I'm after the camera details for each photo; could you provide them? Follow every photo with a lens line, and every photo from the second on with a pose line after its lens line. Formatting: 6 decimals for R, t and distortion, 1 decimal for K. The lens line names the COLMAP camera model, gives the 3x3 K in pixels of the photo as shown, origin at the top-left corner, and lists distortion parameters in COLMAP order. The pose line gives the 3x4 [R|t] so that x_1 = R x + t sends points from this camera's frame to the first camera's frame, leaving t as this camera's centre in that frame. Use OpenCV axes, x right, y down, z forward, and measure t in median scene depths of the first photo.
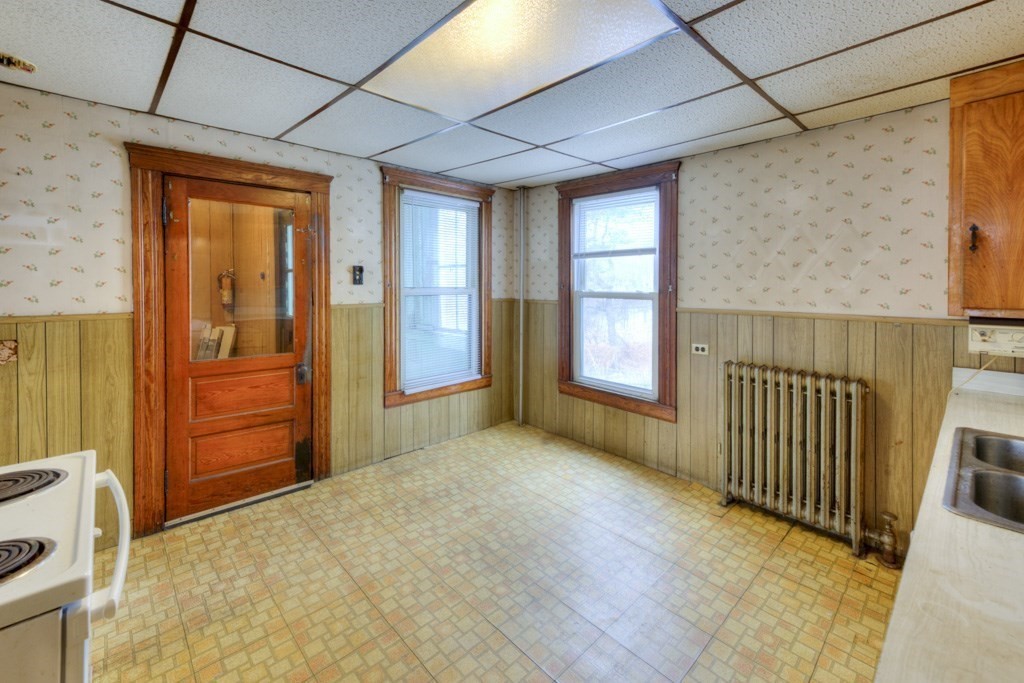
lens RADIAL K [[424.6, 0, 513.8], [0, 424.6, 292.4], [0, 0, 1]] dist [0.020971, -0.000234]
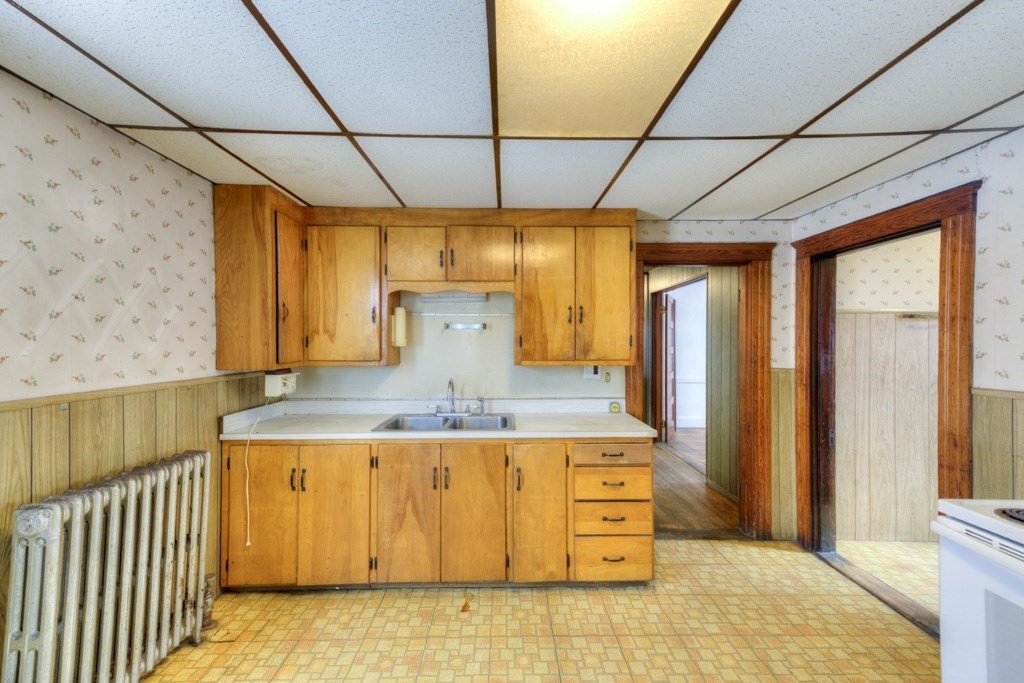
lens RADIAL K [[402.2, 0, 511.2], [0, 402.2, 342.7], [0, 0, 1]] dist [0.022836, -0.000286]
pose [[-0.735544, -0.007216, 0.677439, -0.255472], [0.008353, 0.999771, 0.019719, -0.035723], [-0.677426, 0.020163, -0.735315, 1.082034]]
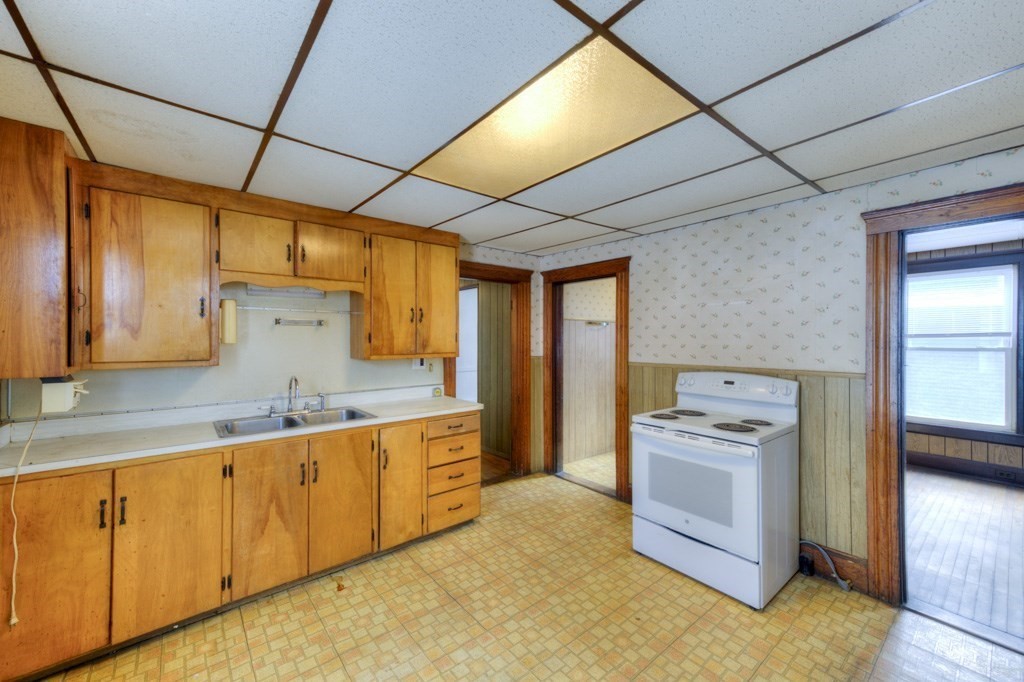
lens RADIAL K [[407.4, 0, 510.9], [0, 407.4, 335.3], [0, 0, 1]] dist [0.020166, -0.000327]
pose [[-0.997667, -0.007436, 0.067865, -0.052426], [-0.006484, 0.999878, 0.014238, -0.044461], [-0.067962, 0.013764, -0.997593, 1.417617]]
